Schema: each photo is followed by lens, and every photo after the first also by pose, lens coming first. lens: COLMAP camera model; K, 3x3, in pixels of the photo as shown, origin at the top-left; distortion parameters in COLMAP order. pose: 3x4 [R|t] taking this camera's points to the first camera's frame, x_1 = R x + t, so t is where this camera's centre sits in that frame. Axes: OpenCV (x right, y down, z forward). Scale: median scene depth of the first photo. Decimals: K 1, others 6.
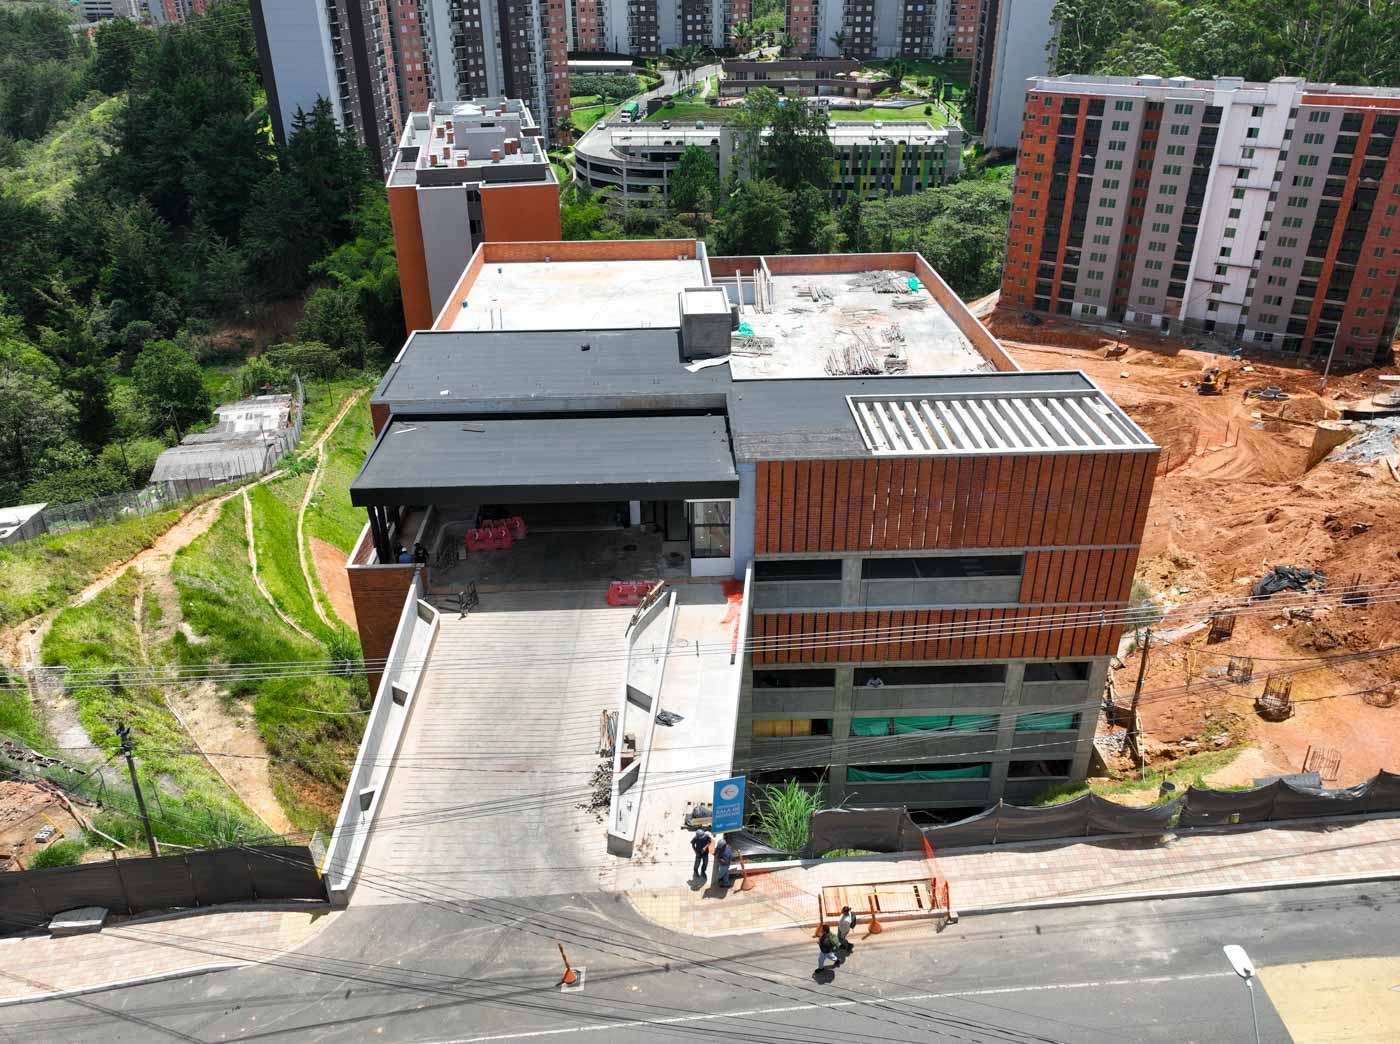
lens RADIAL K [[1100.9, 0, 677.3], [0, 1100.9, 553.0], [0, 0, 1]] dist [-0.022691, 0.040286]
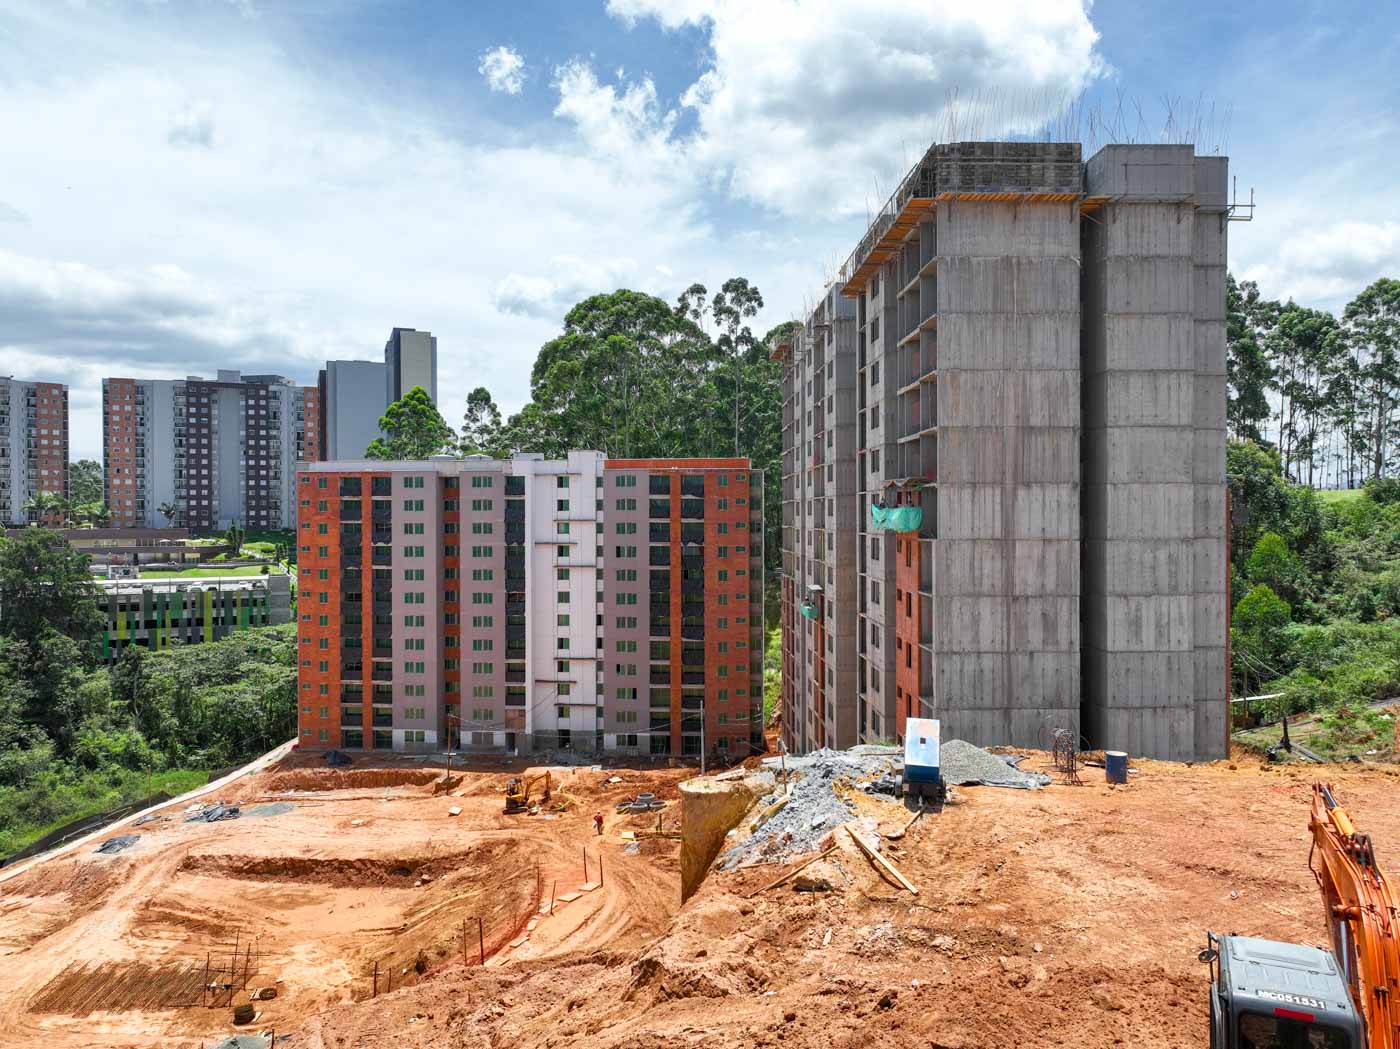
lens RADIAL K [[991.8, 0, 700.0], [0, 991.8, 524.5], [0, 0, 1]] dist [0.000817, -0.000029]
pose [[0.863065, 0.007012, 0.505044, 0.215848], [0.235666, 0.878803, -0.414930, -0.024781], [-0.446744, 0.477133, 0.756812, 0.358725]]
